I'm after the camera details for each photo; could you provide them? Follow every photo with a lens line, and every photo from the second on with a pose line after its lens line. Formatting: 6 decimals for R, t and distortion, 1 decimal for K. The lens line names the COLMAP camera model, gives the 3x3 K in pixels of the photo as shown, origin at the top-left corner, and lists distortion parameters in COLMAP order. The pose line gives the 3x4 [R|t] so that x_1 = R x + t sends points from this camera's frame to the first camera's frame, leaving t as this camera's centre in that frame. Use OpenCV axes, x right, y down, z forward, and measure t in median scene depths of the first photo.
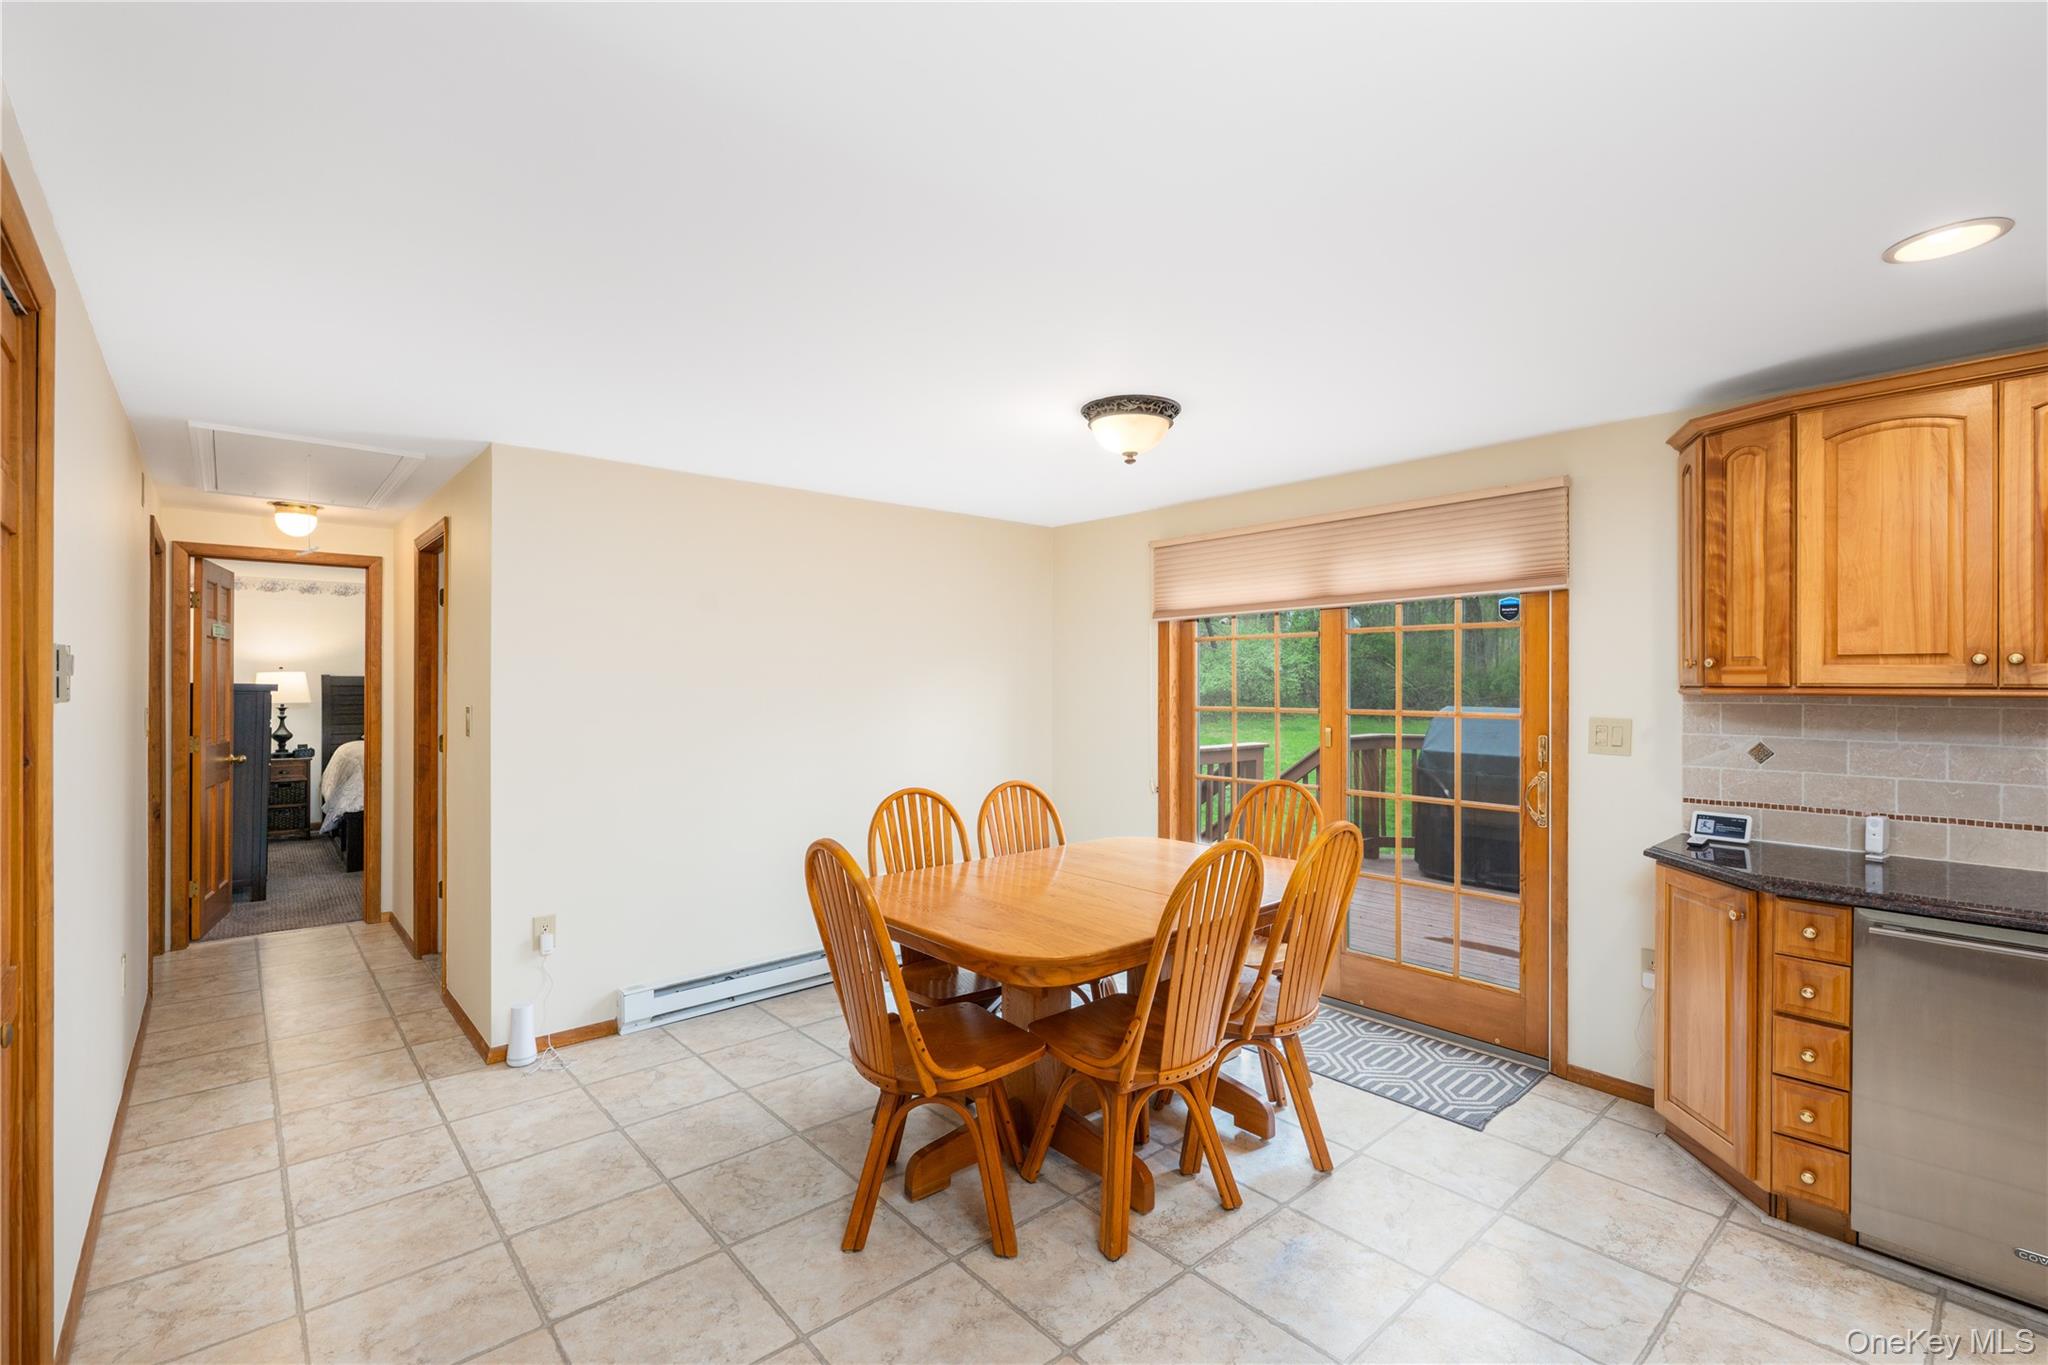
lens RADIAL K [[900.4, 0, 1023.7], [0, 900.4, 676.5], [0, 0, 1]] dist [-0.000082, 0.000235]
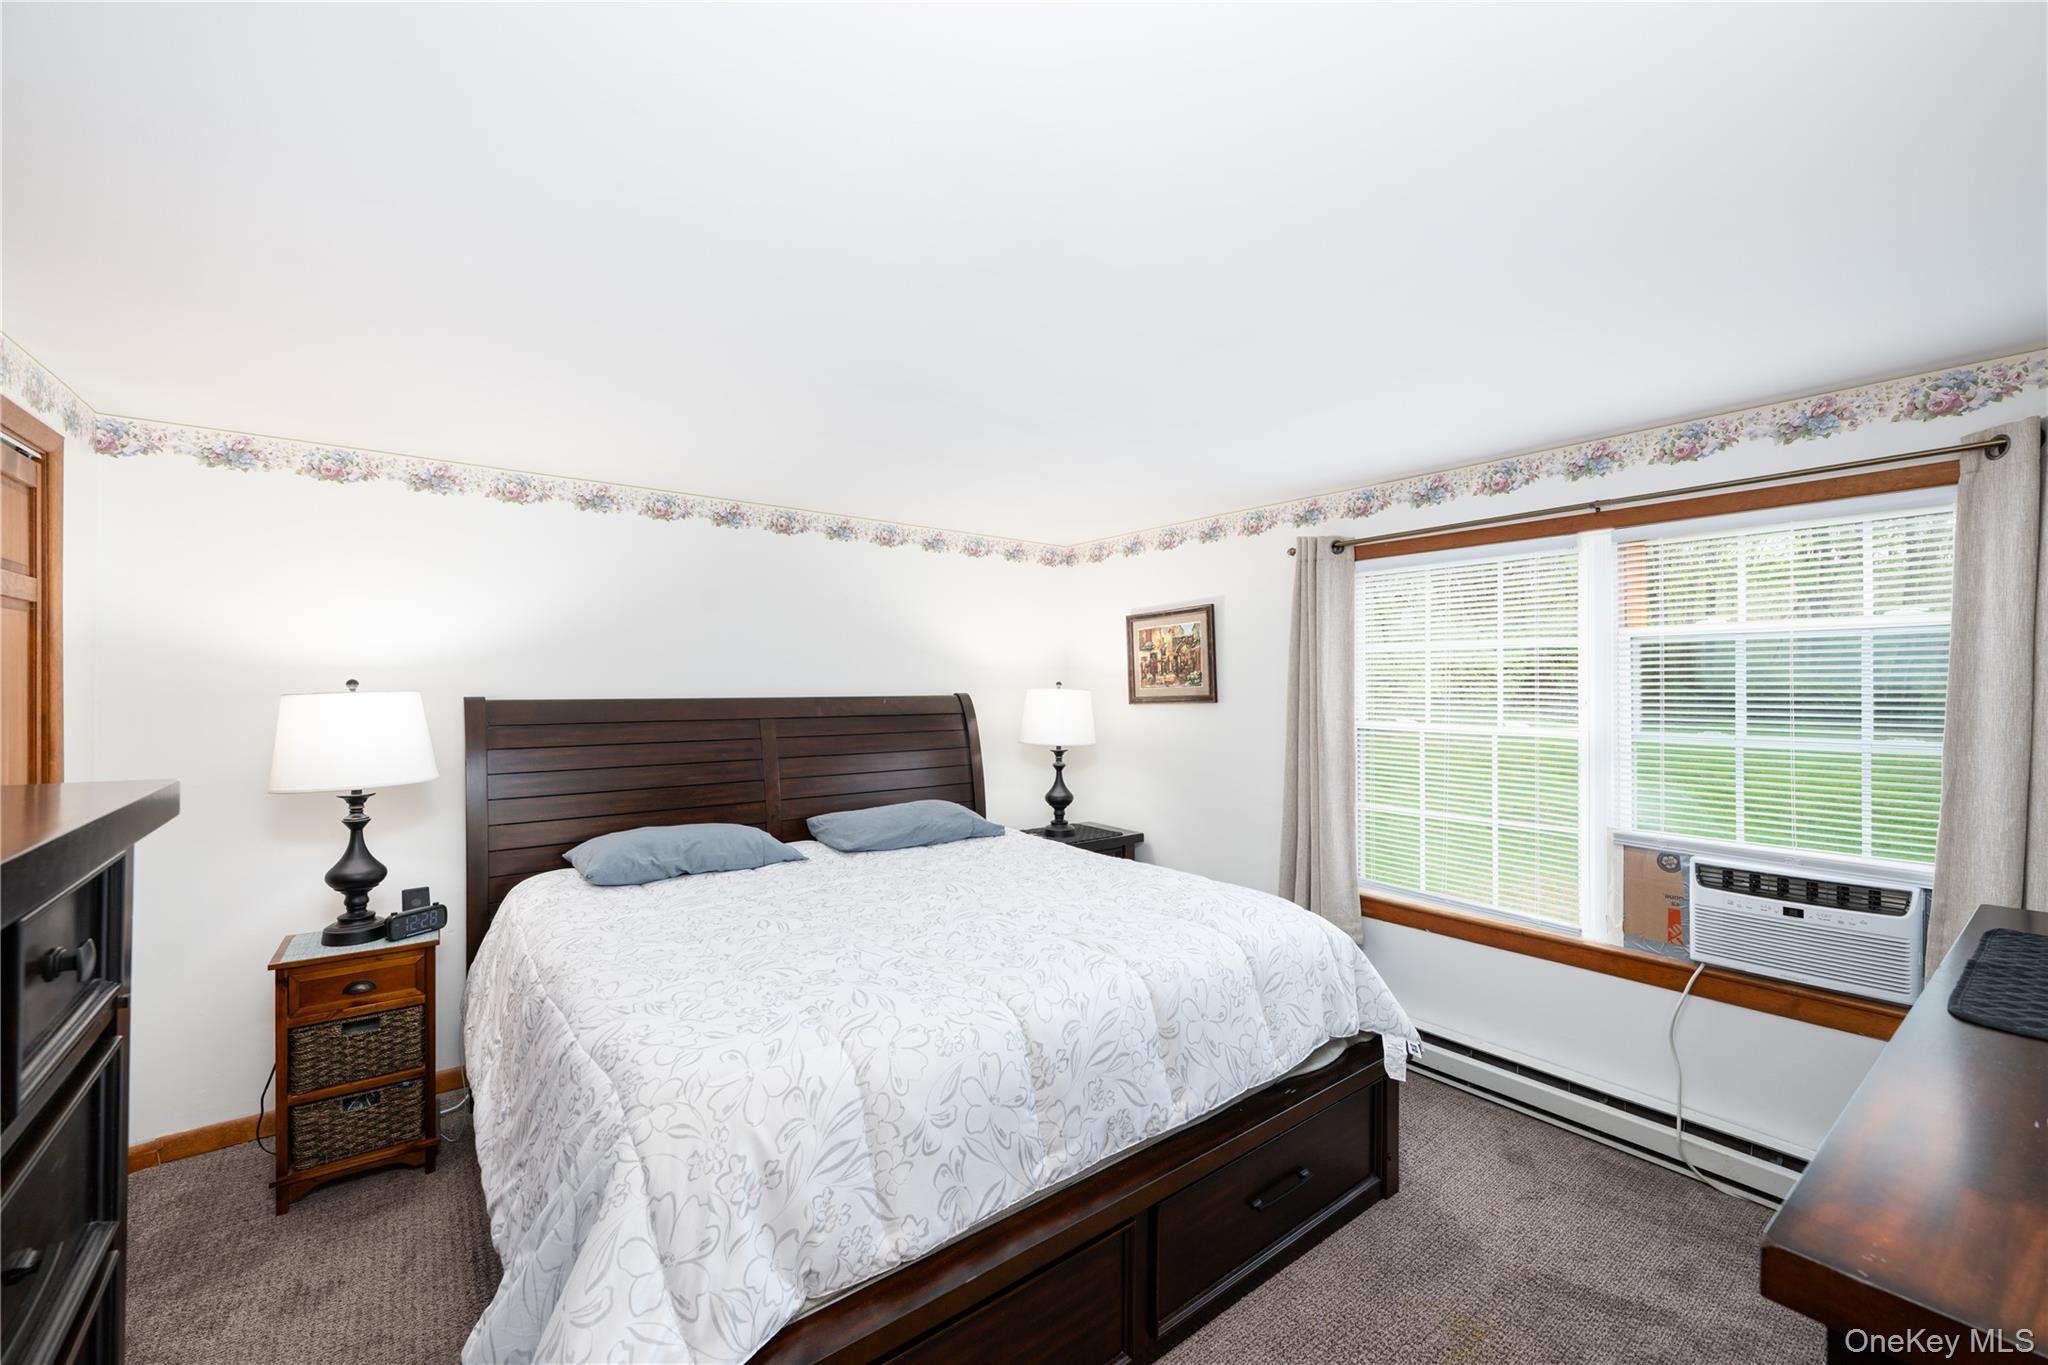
lens RADIAL K [[798.4, 0, 1026.3], [0, 798.4, 686.1], [0, 0, 1]] dist [-0.001699, 0.000004]
pose [[0.998920, -0.002045, -0.046409, -1.319772], [0.002190, 0.999993, 0.003066, -0.021065], [0.046402, -0.003164, 0.998918, 1.688513]]
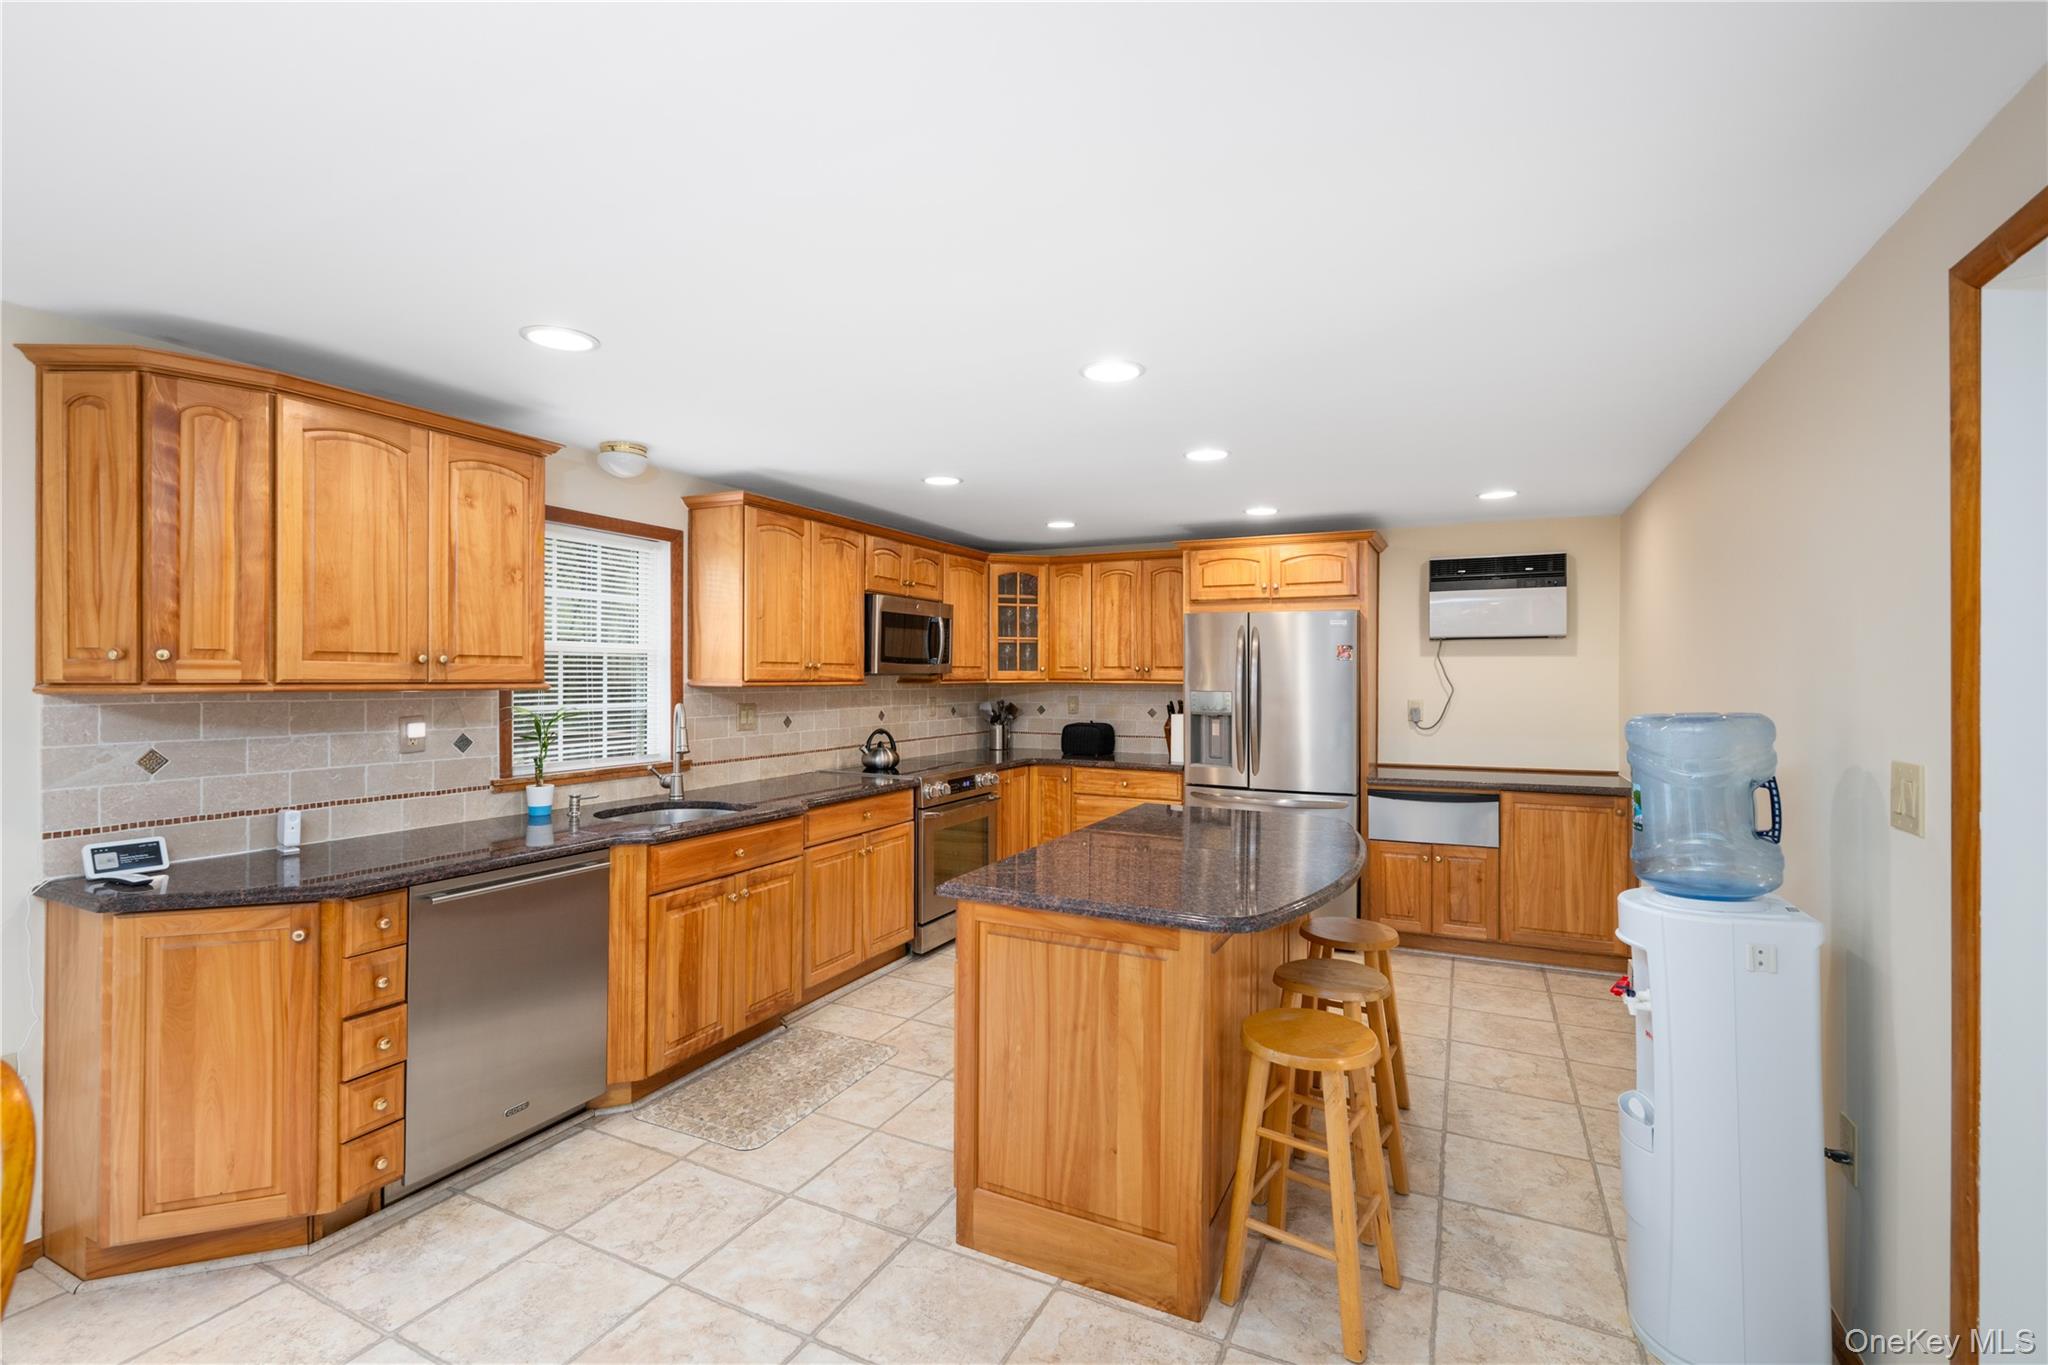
lens RADIAL K [[900.4, 0, 1019.5], [0, 900.4, 675.3], [0, 0, 1]] dist [-0.000082, 0.000235]
pose [[-0.370803, -0.000616, 0.928711, -0.229430], [-0.008514, 0.999960, -0.002737, -0.000607], [-0.928672, -0.008922, -0.370794, 0.470898]]
